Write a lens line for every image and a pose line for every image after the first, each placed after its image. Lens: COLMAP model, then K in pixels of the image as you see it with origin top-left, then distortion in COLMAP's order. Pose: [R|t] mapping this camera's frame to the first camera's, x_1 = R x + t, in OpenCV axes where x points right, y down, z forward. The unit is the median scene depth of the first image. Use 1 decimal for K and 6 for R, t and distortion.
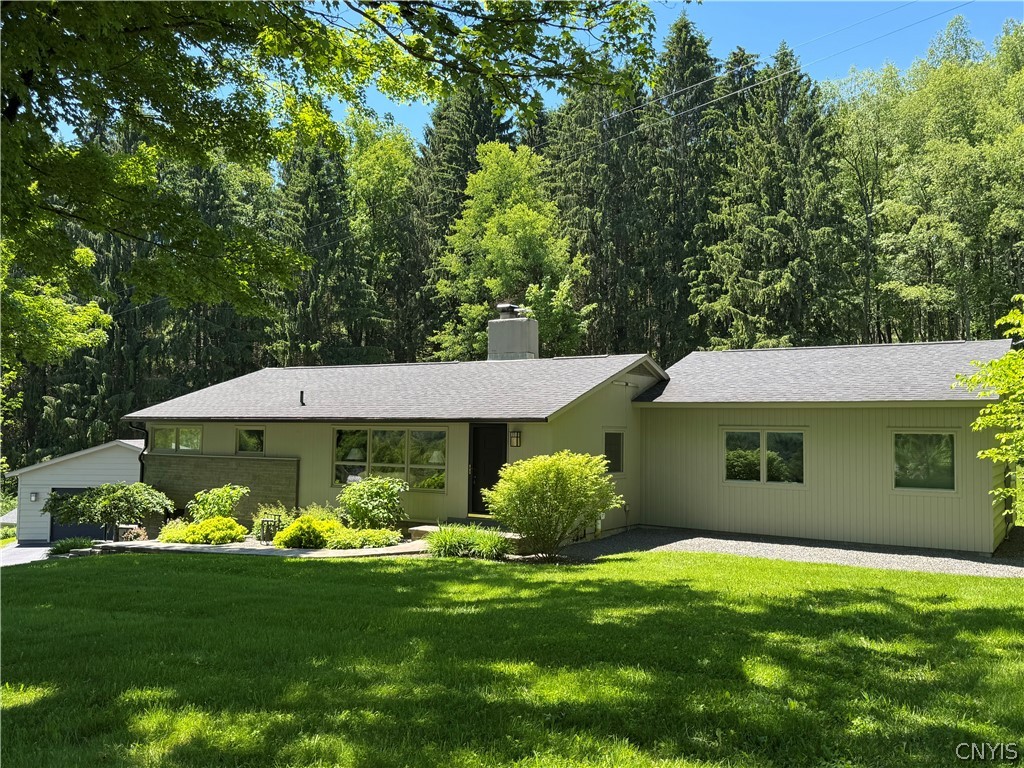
lens RADIAL K [[884.1, 0, 512.0], [0, 884.1, 384.0], [0, 0, 1]] dist [0.182169, -0.370026]
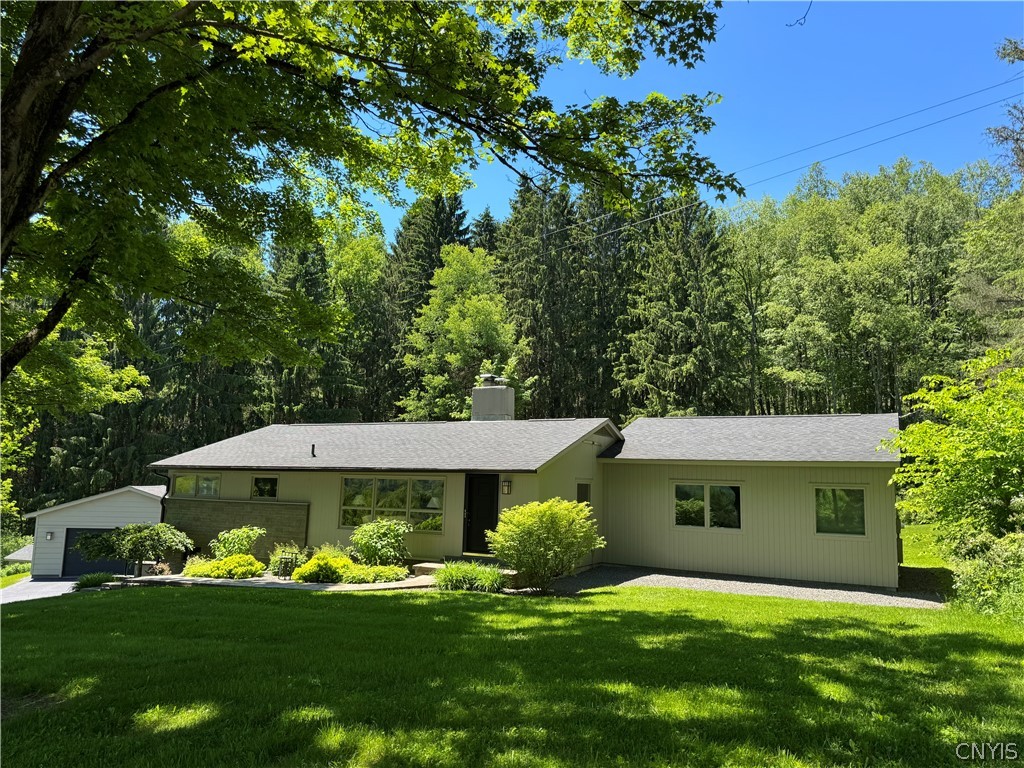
lens RADIAL K [[735.5, 0, 512.0], [0, 735.5, 384.0], [0, 0, 1]] dist [0.123290, -0.198545]
pose [[0.995991, 0.025071, 0.085863, -0.028240], [-0.017941, 0.996403, -0.082821, 0.002258], [-0.087631, 0.080948, 0.992859, 0.007125]]
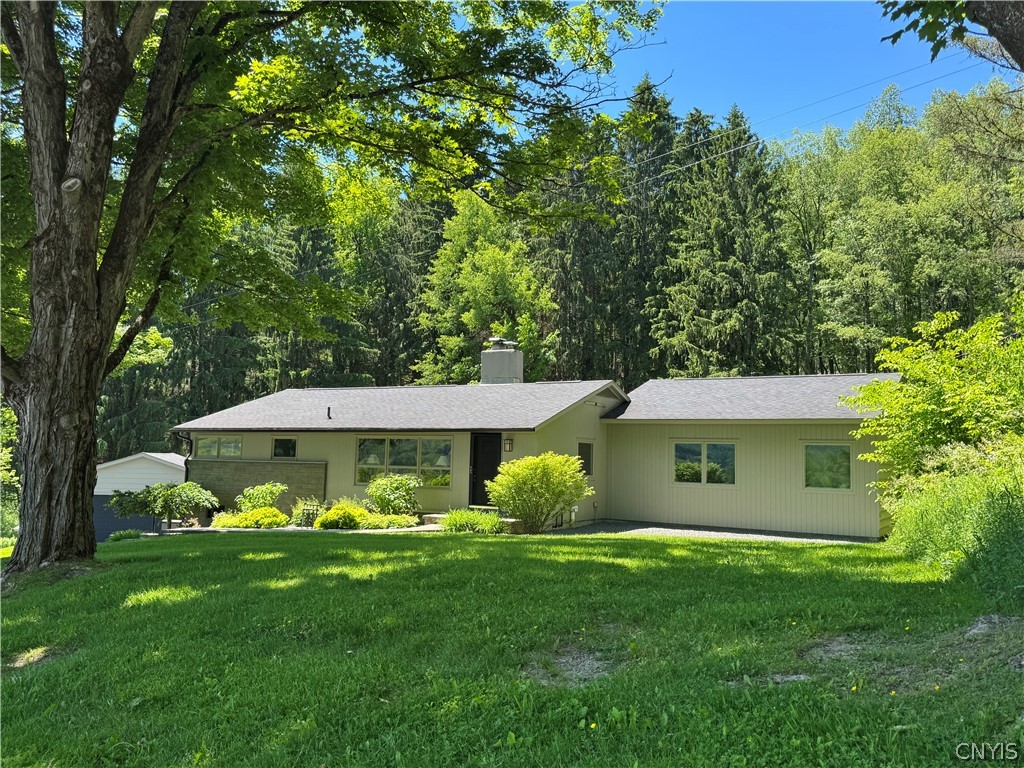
lens RADIAL K [[884.1, 0, 512.0], [0, 884.1, 384.0], [0, 0, 1]] dist [0.182169, -0.370026]
pose [[0.999146, 0.013047, 0.039194, -0.015394], [-0.011683, 0.999325, -0.034824, 0.007012], [-0.039622, 0.034336, 0.998625, -0.097323]]
